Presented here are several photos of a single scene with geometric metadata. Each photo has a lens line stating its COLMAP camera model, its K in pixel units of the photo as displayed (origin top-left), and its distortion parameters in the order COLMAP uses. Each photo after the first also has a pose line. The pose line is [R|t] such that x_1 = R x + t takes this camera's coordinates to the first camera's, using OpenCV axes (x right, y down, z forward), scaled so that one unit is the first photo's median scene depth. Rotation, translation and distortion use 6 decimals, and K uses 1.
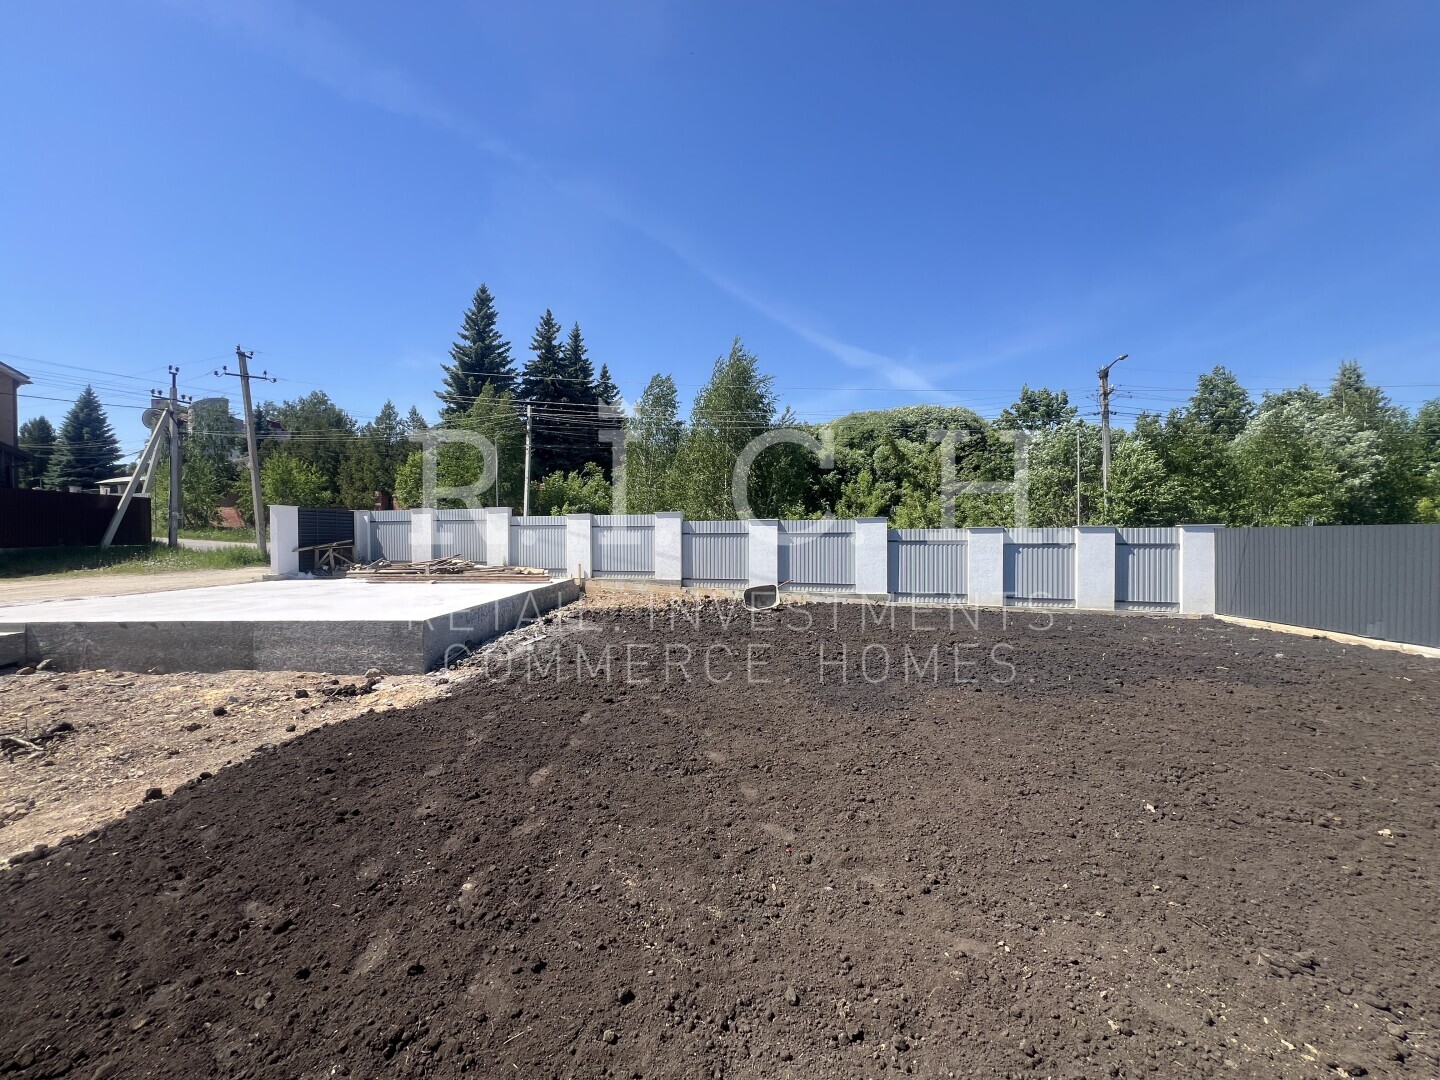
lens RADIAL K [[575.7, 0, 723.3], [0, 575.7, 545.1], [0, 0, 1]] dist [-0.001695, 0.000632]
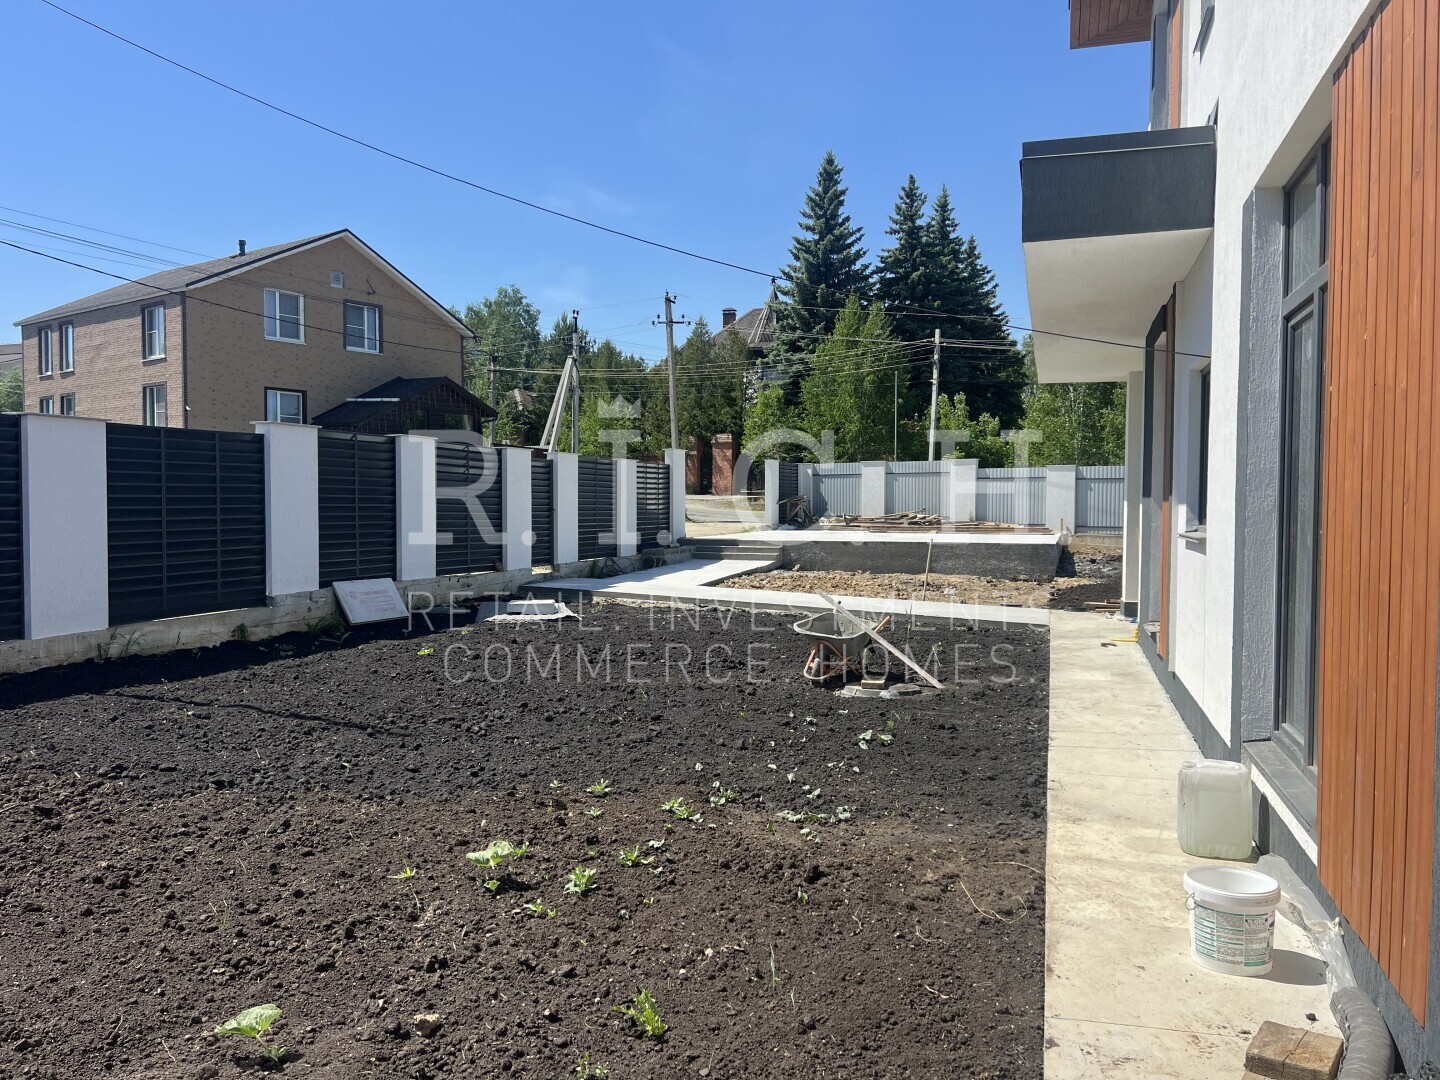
lens RADIAL K [[1081.9, 0, 725.9], [0, 1081.9, 534.2], [0, 0, 1]] dist [0.057328, 0.000791]
pose [[0.947467, 0.015822, -0.319461, -0.213428], [-0.011122, 0.999801, 0.016531, 0.035725], [0.319659, -0.012109, 0.947455, -0.894722]]
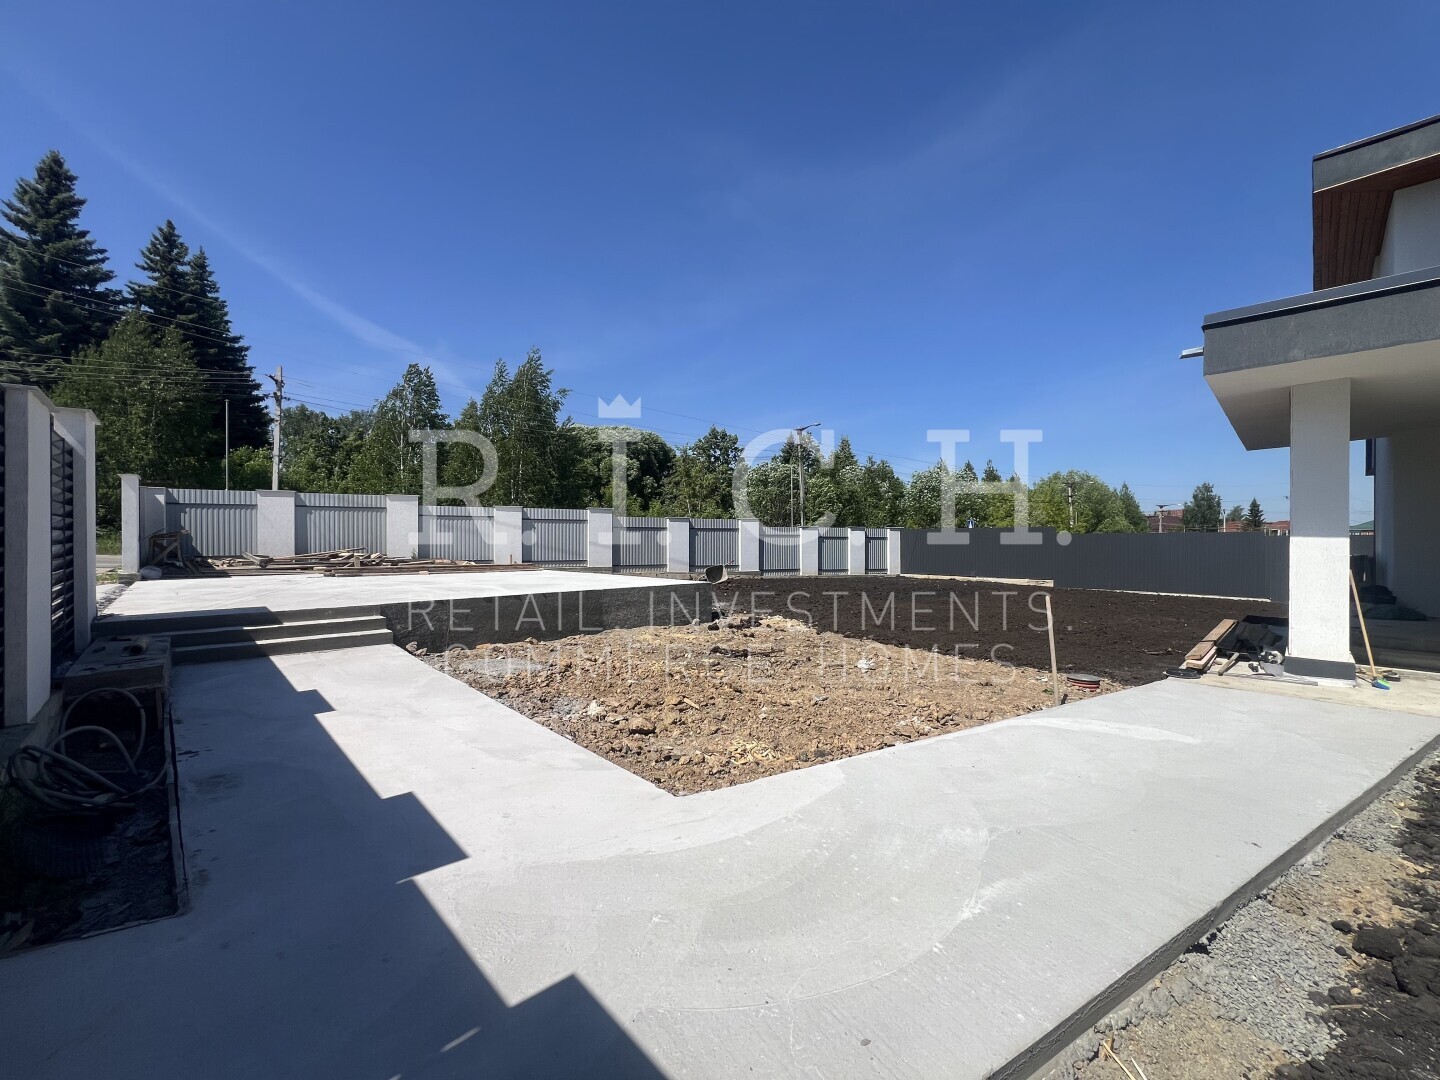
lens RADIAL K [[575.7, 0, 716.4], [0, 575.7, 532.1], [0, 0, 1]] dist [-0.001695, 0.000632]
pose [[0.737393, -0.001334, 0.675463, -0.724977], [0.007171, 0.999957, -0.005855, -0.009528], [-0.675426, 0.009161, 0.737371, -0.011593]]
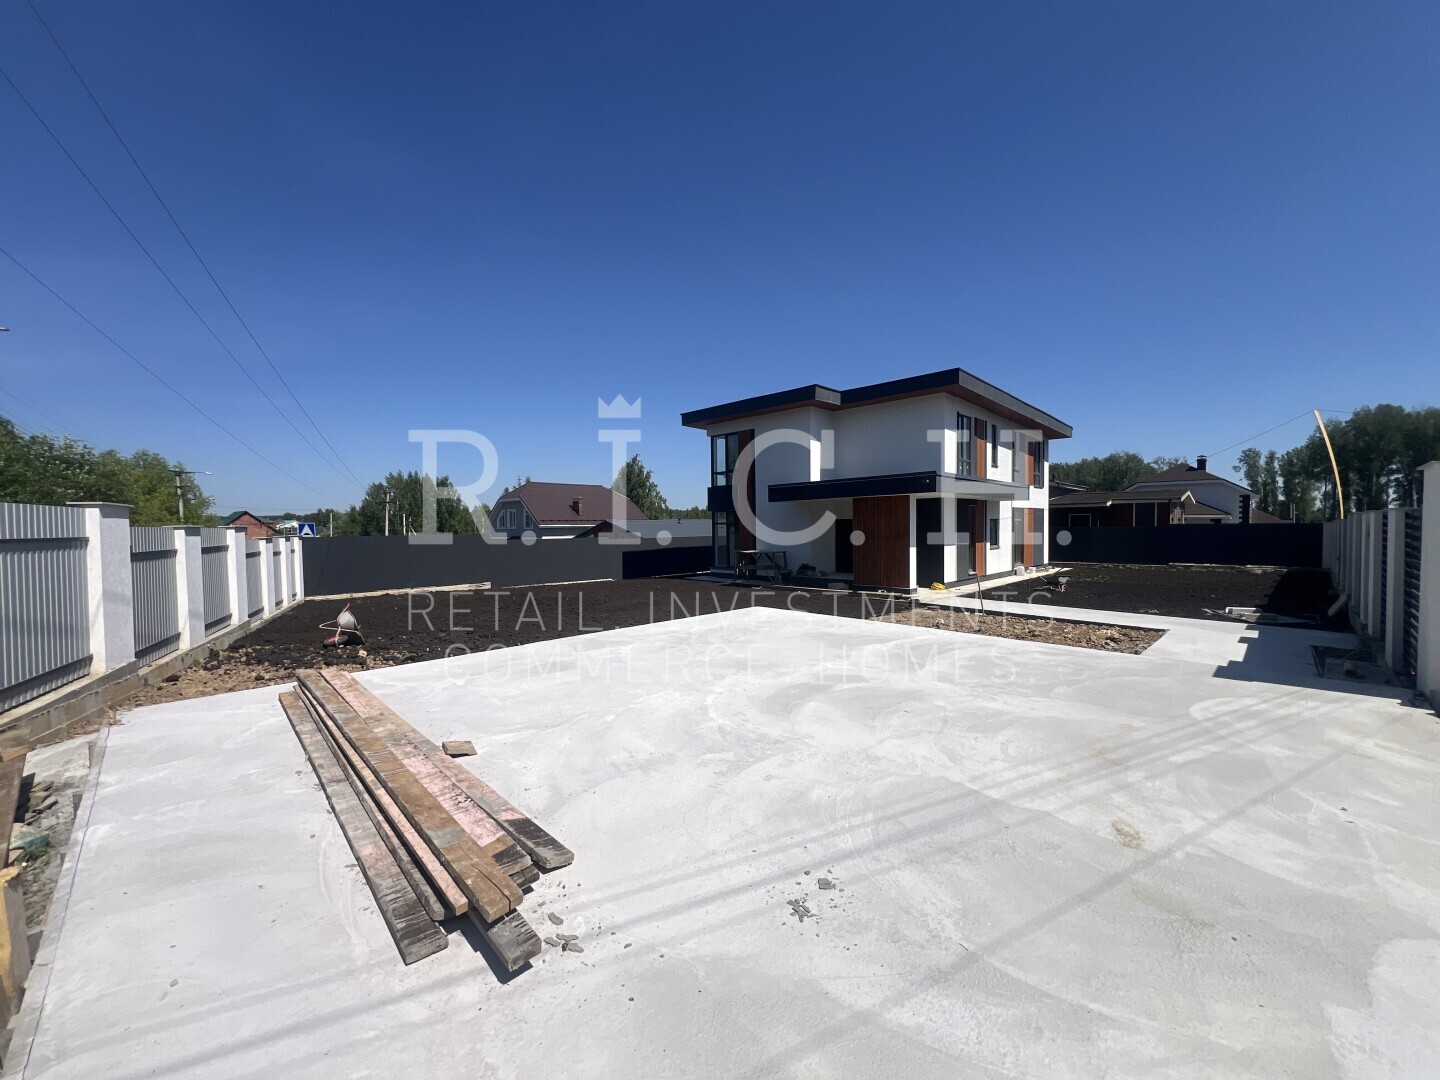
lens RADIAL K [[581.2, 0, 718.5], [0, 581.2, 537.7], [0, 0, 1]] dist [0.001465, 0.000113]
pose [[-0.696107, -0.019784, 0.717665, -0.721635], [0.000945, 0.999594, 0.028473, -0.054380], [-0.717937, 0.020499, -0.695806, 1.000626]]
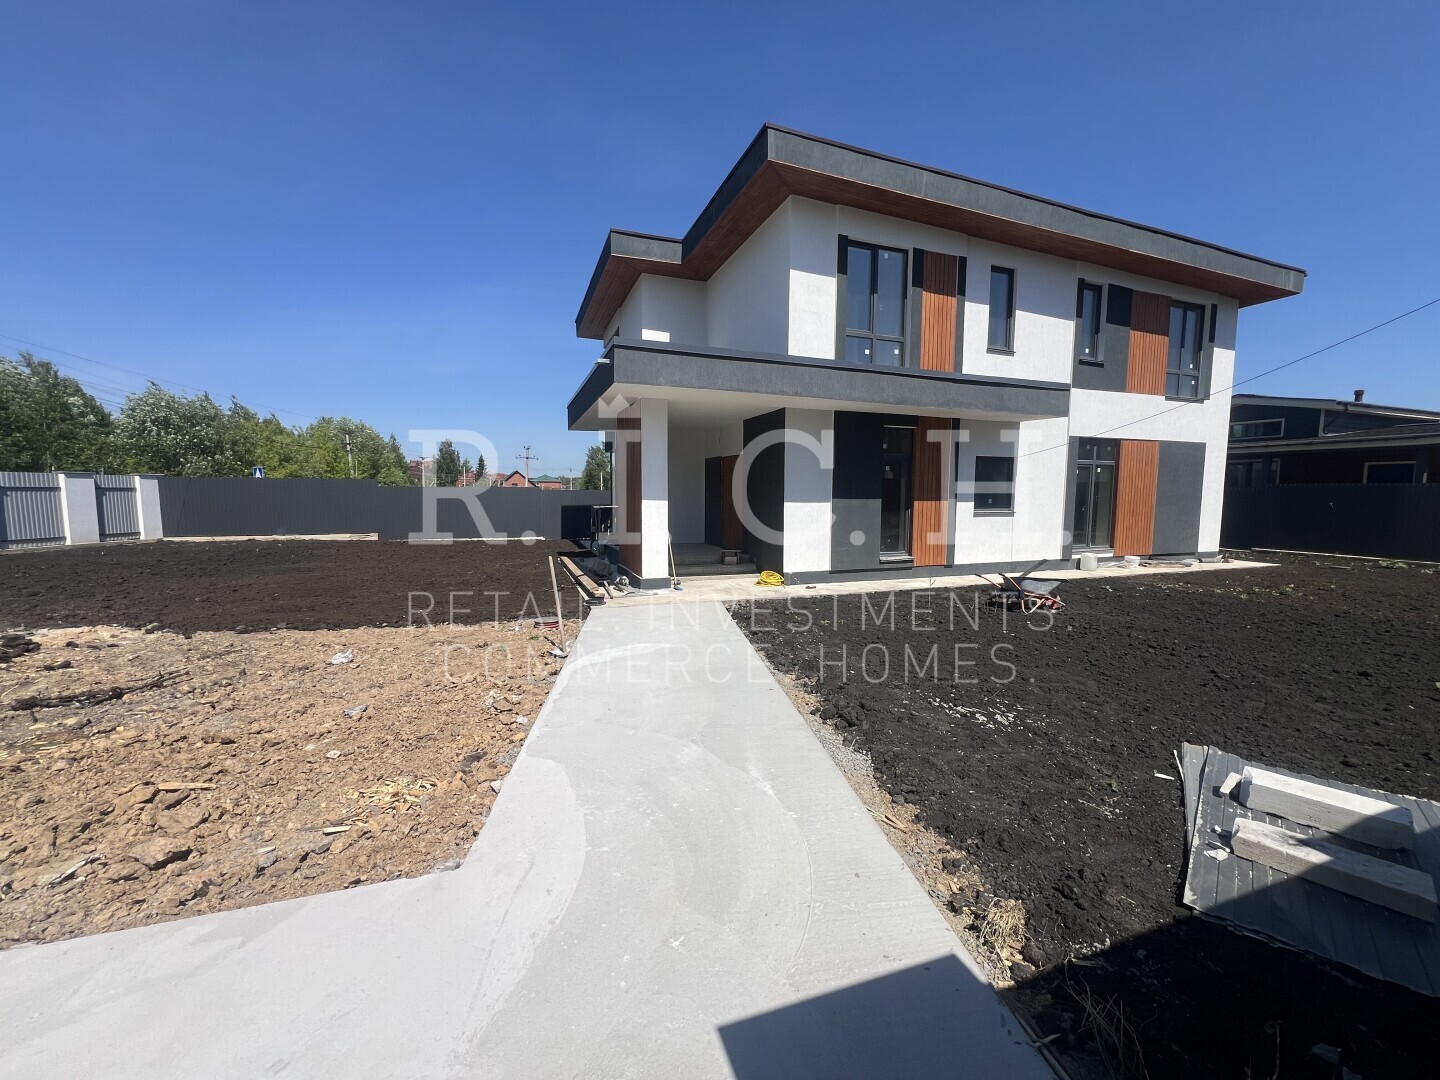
lens RADIAL K [[575.7, 0, 728.7], [0, 575.7, 542.3], [0, 0, 1]] dist [-0.001695, 0.000632]
pose [[-0.320131, -0.097904, 0.942301, -0.754506], [-0.011645, 0.994977, 0.099420, -0.020515], [-0.947302, 0.020854, -0.319663, 0.096672]]
